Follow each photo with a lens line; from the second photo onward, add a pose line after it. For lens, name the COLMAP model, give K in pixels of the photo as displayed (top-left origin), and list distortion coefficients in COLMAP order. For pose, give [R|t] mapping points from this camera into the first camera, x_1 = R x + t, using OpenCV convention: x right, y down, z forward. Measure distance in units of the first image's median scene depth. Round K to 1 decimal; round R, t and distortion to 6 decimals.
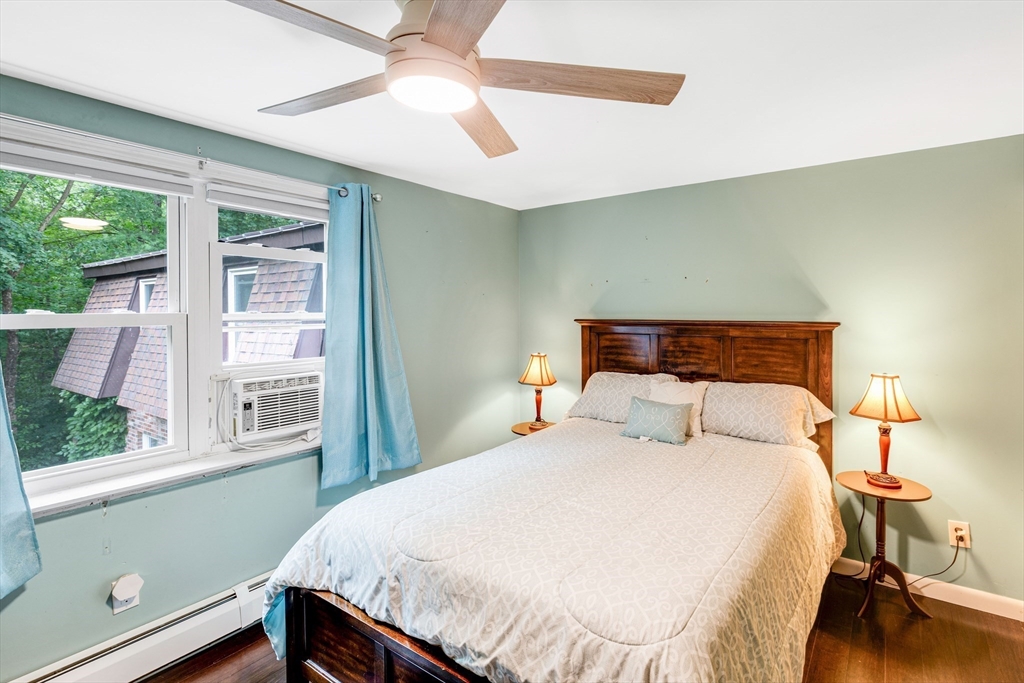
lens RADIAL K [[473.9, 0, 541.3], [0, 473.9, 311.6], [0, 0, 1]] dist [0.005688, -0.000175]
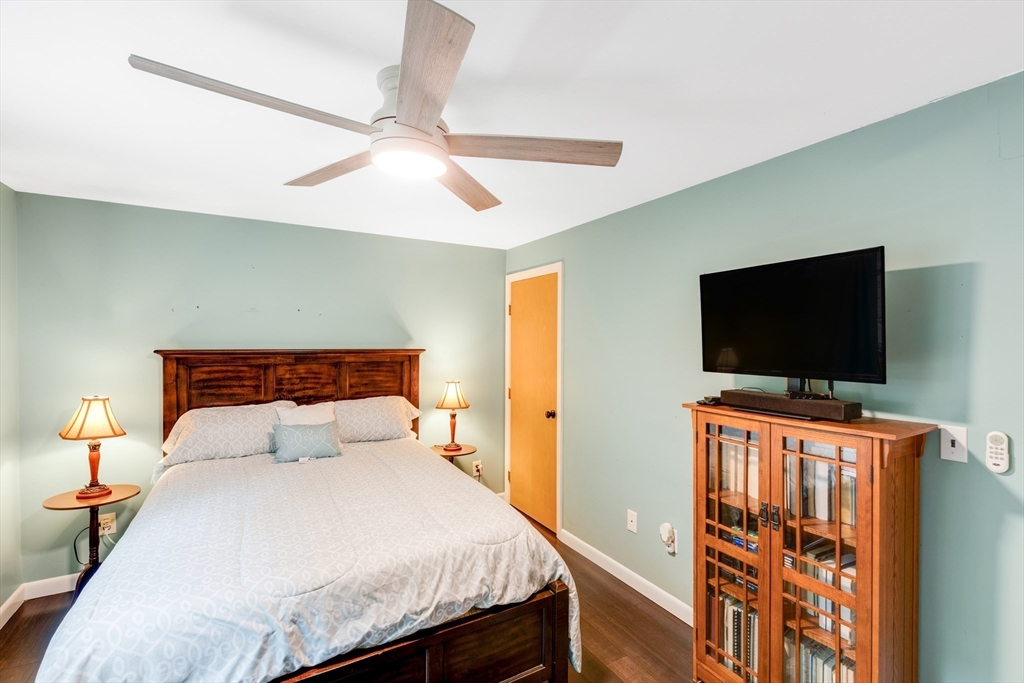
lens RADIAL K [[461.4, 0, 516.2], [0, 461.4, 341.1], [0, 0, 1]] dist [0.004298, 0.000398]
pose [[0.445632, 0.002409, 0.895213, -0.578757], [-0.003682, 0.999993, -0.000858, -0.002177], [-0.895209, -0.002913, 0.445638, 0.113591]]
